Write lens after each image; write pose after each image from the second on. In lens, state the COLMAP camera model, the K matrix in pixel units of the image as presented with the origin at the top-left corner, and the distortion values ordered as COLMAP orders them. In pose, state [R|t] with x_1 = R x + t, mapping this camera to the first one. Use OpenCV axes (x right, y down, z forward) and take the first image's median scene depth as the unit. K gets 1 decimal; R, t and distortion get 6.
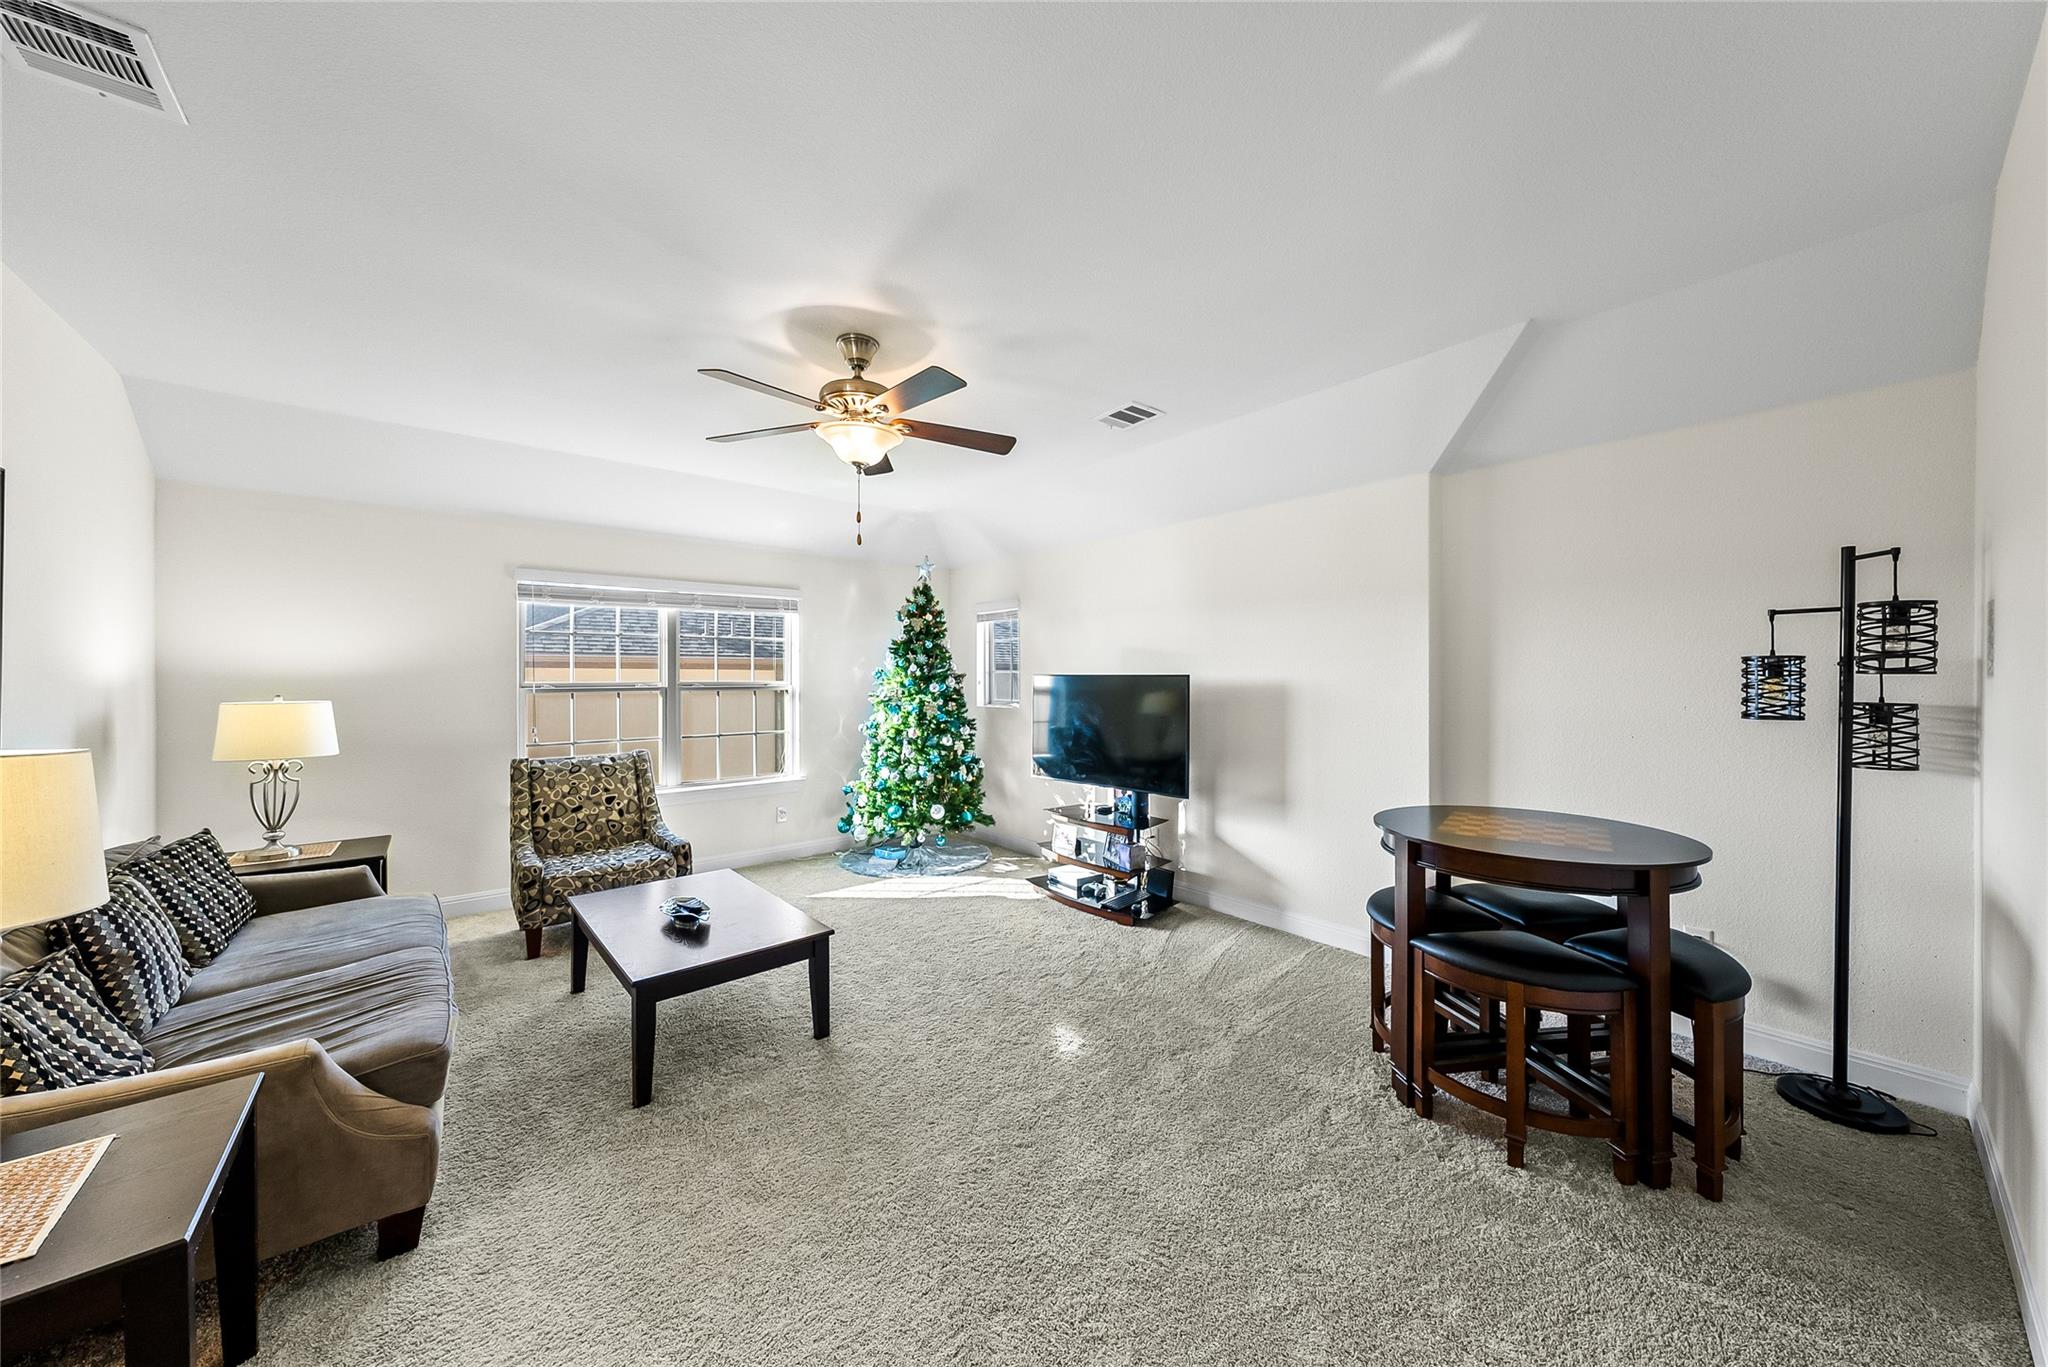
lens RADIAL K [[712.1, 0, 1026.5], [0, 712.1, 678.8], [0, 0, 1]] dist [0.001880, 0.000033]
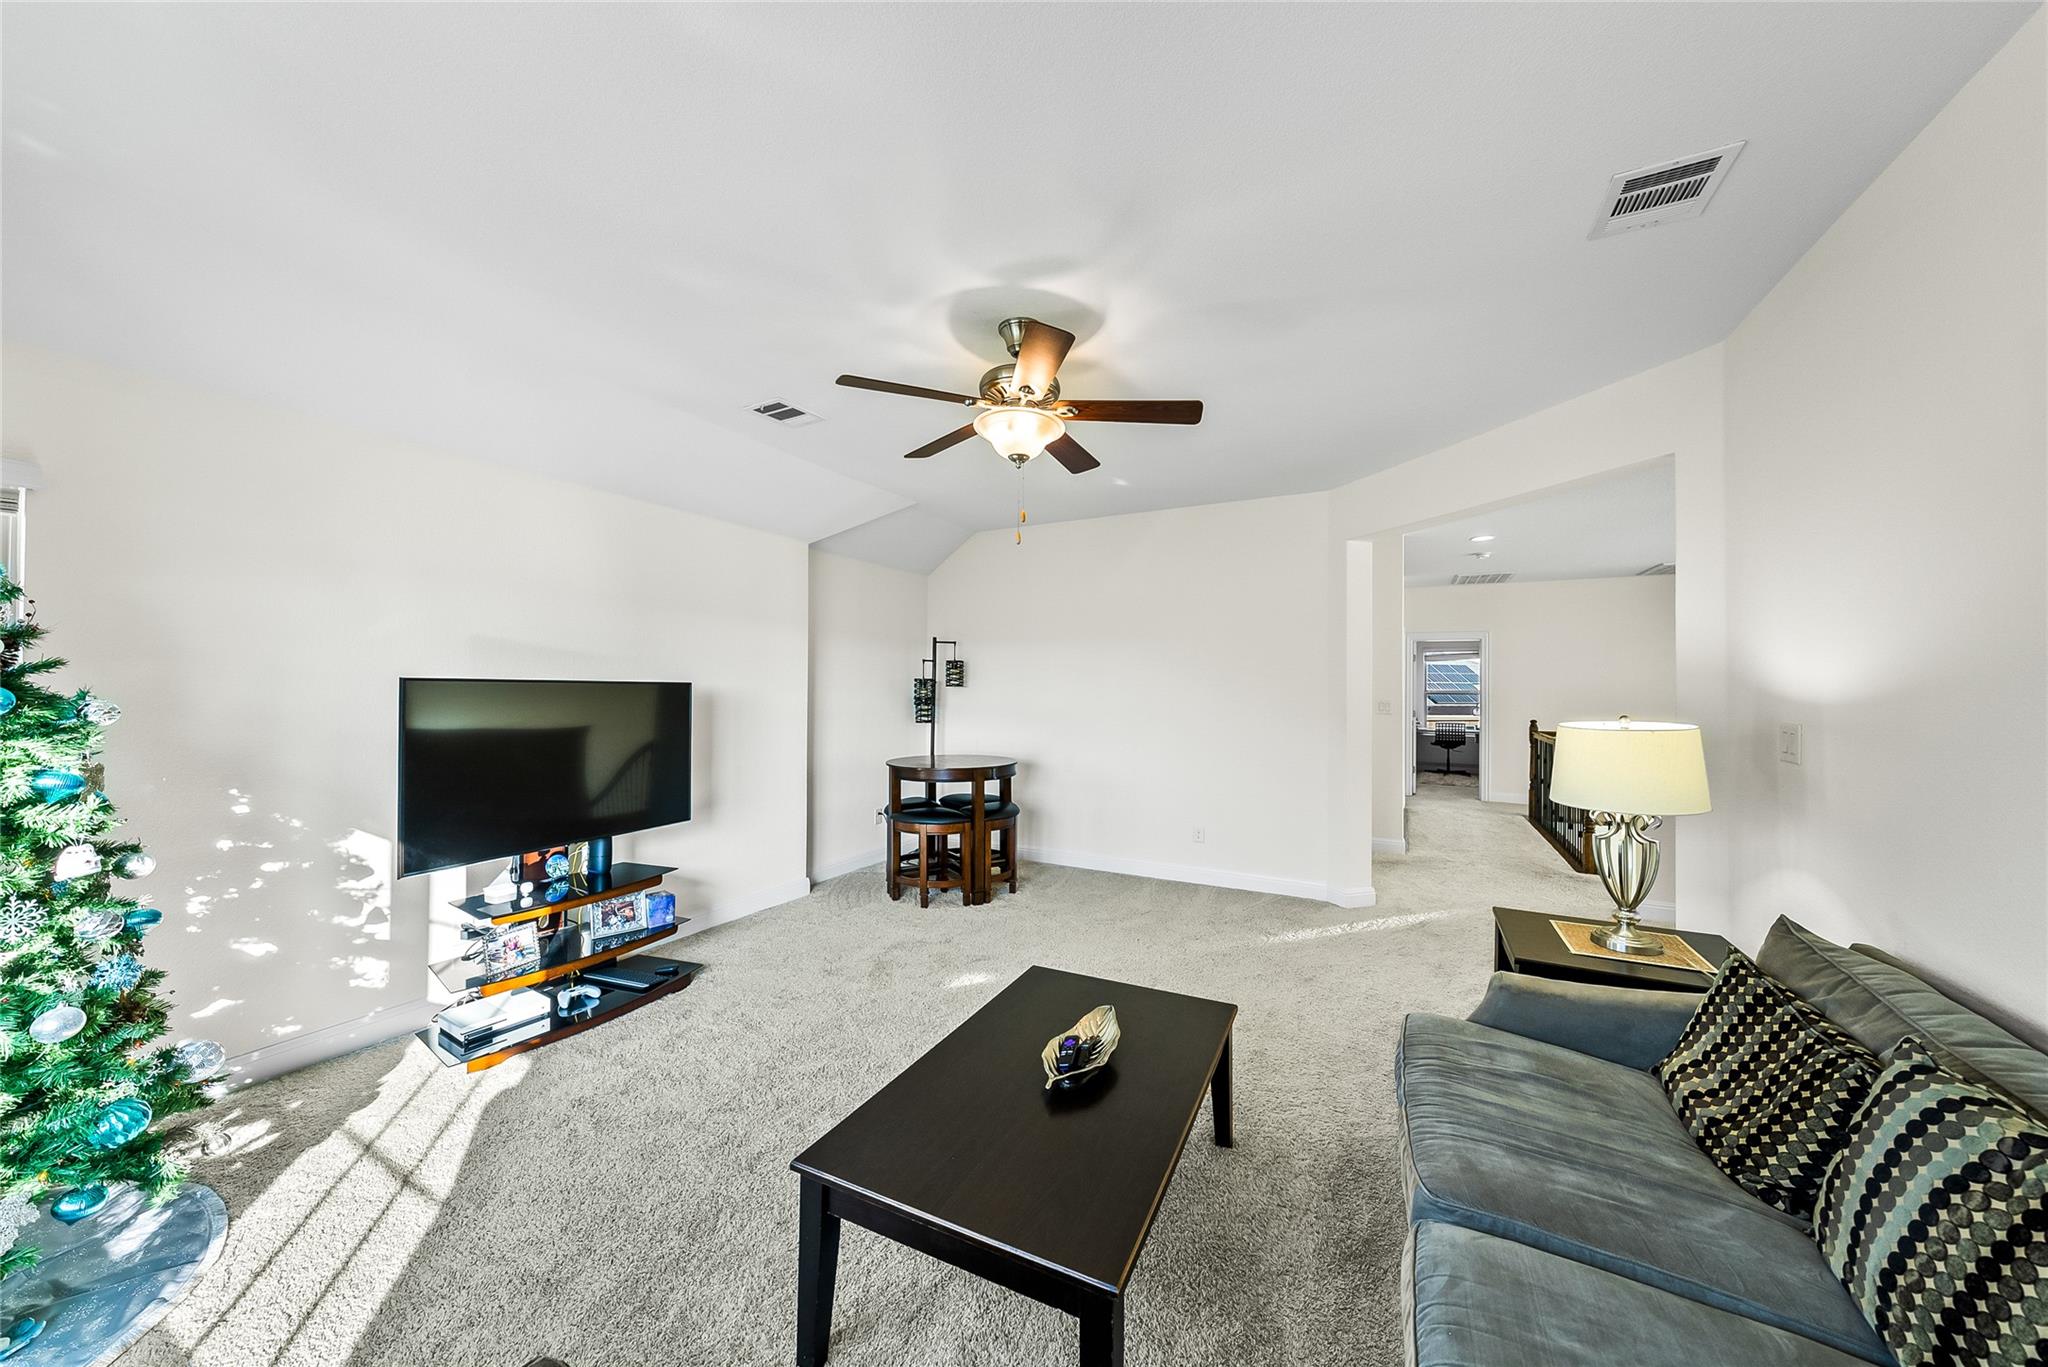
lens RADIAL K [[712.1, 0, 1025.8], [0, 712.1, 686.7], [0, 0, 1]] dist [0.001880, 0.000033]
pose [[-0.369027, -0.000890, 0.929418, -0.784286], [-0.003508, 0.999994, -0.000435, -0.003839], [-0.929412, -0.003421, -0.369028, 0.952270]]
